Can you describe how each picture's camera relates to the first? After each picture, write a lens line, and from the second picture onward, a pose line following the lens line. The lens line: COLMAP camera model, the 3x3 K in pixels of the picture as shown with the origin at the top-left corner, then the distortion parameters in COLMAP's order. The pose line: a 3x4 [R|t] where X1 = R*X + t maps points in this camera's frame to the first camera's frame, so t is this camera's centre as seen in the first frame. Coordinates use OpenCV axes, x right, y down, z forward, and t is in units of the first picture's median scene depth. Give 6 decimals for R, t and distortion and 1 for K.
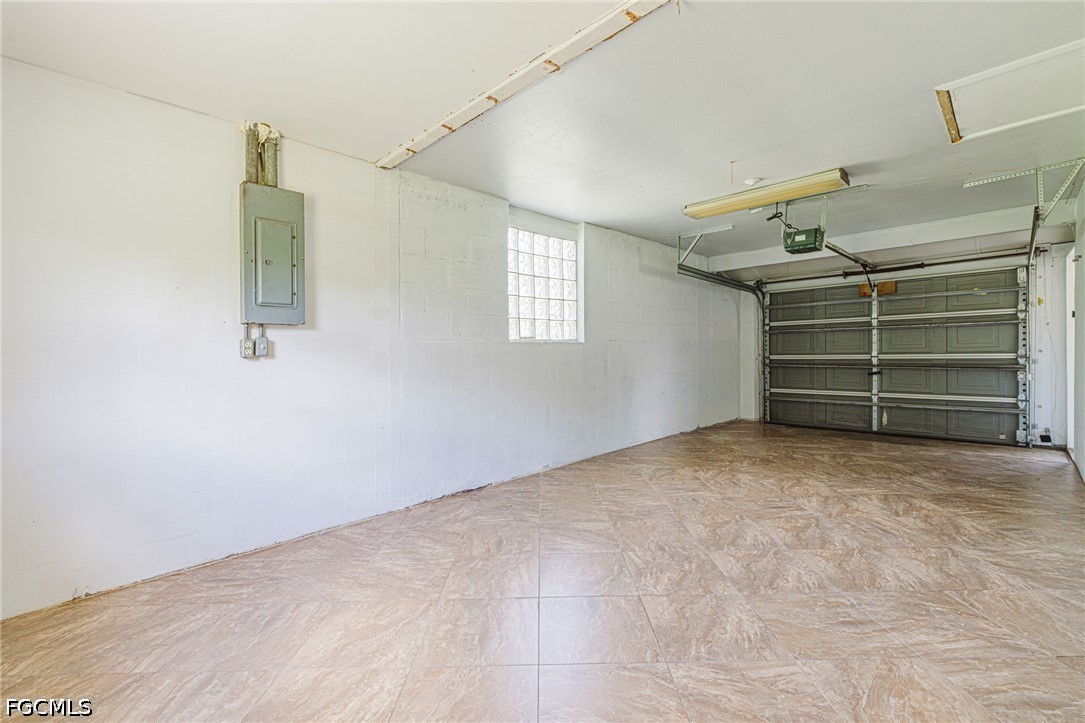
lens RADIAL K [[458.0, 0, 542.6], [0, 458.0, 359.1], [0, 0, 1]] dist [-0.000641, 0.000444]
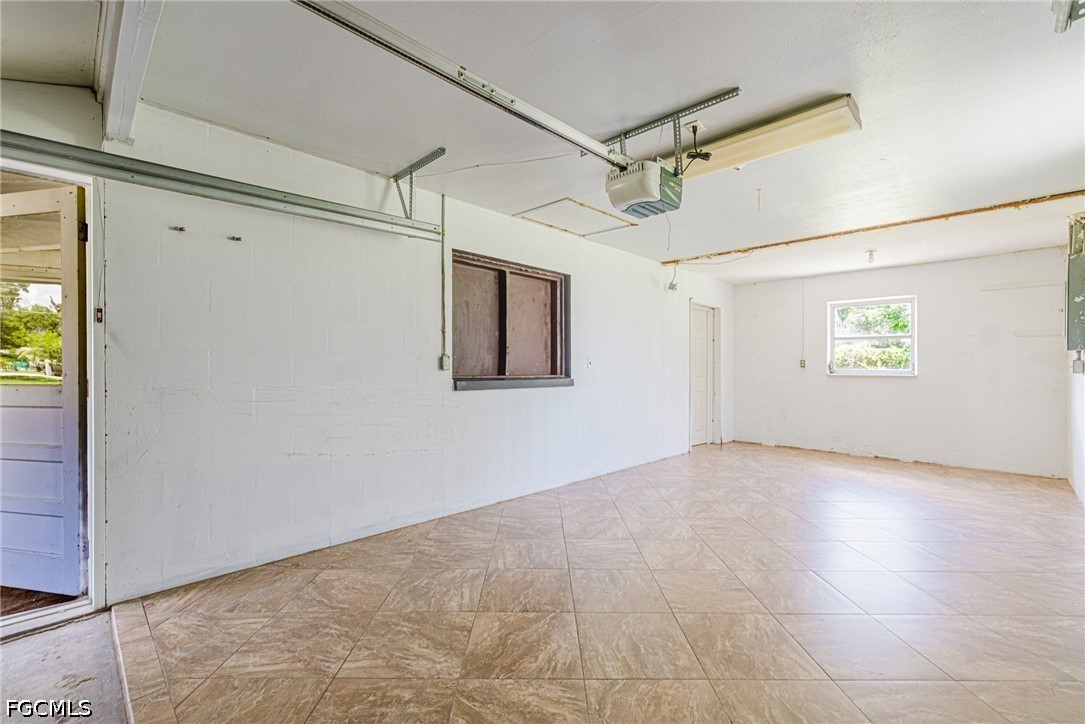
lens RADIAL K [[458.0, 0, 542.4], [0, 458.0, 364.9], [0, 0, 1]] dist [-0.000641, 0.000444]
pose [[-0.999920, 0.011904, -0.004268, 0.979550], [0.011863, 0.999885, 0.009473, -0.058558], [0.004380, 0.009422, -0.999946, 2.198015]]
